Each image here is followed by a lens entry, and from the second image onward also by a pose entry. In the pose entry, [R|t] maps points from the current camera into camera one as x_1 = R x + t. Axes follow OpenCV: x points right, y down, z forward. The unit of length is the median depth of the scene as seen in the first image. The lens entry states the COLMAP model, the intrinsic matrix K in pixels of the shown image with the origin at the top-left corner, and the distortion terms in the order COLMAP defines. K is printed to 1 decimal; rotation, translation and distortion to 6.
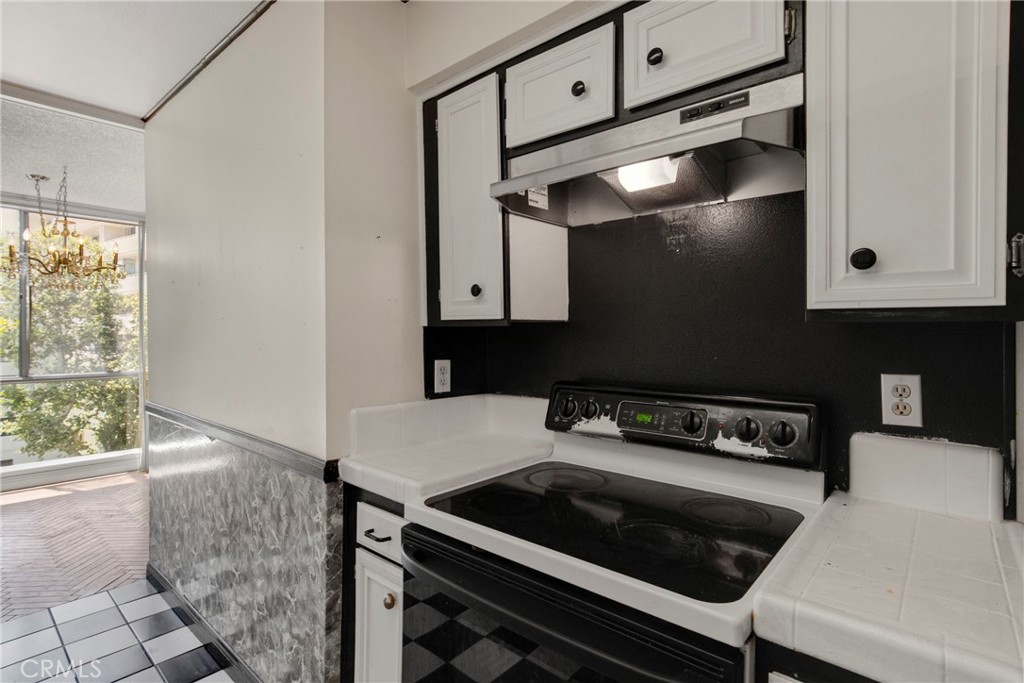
lens RADIAL K [[500.2, 0, 510.9], [0, 500.2, 333.8], [0, 0, 1]] dist [0.001635, 0.001448]
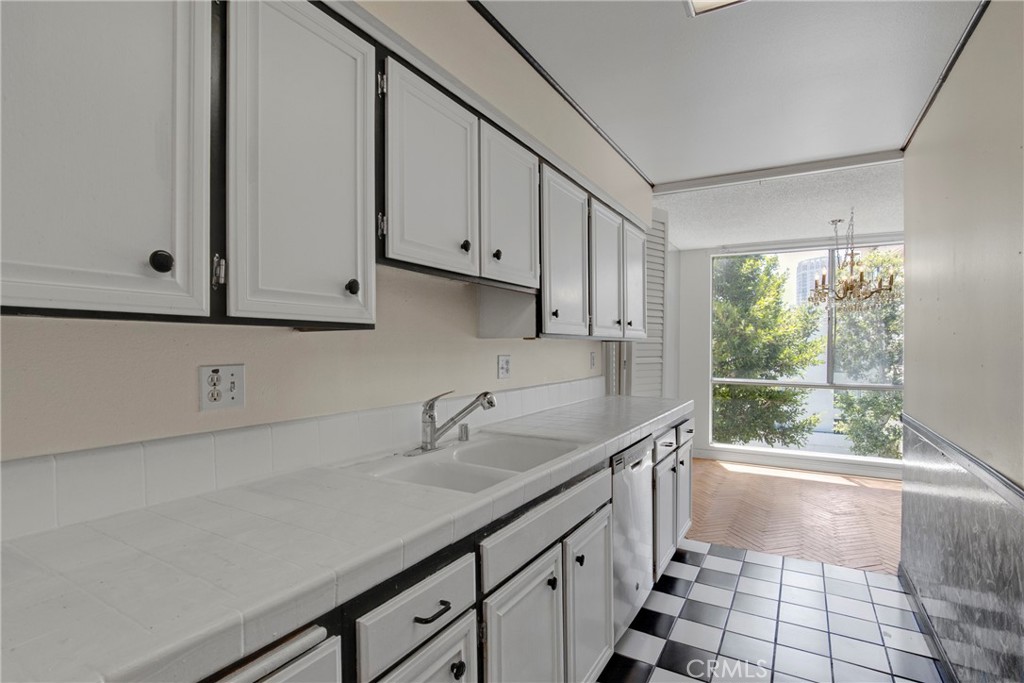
lens RADIAL K [[500.2, 0, 511.1], [0, 500.2, 344.4], [0, 0, 1]] dist [0.001635, 0.001448]
pose [[0.196056, -0.000663, -0.980592, 0.110475], [-0.008889, 0.999957, -0.002454, 0.000131], [0.980552, 0.009197, 0.196042, -0.019693]]
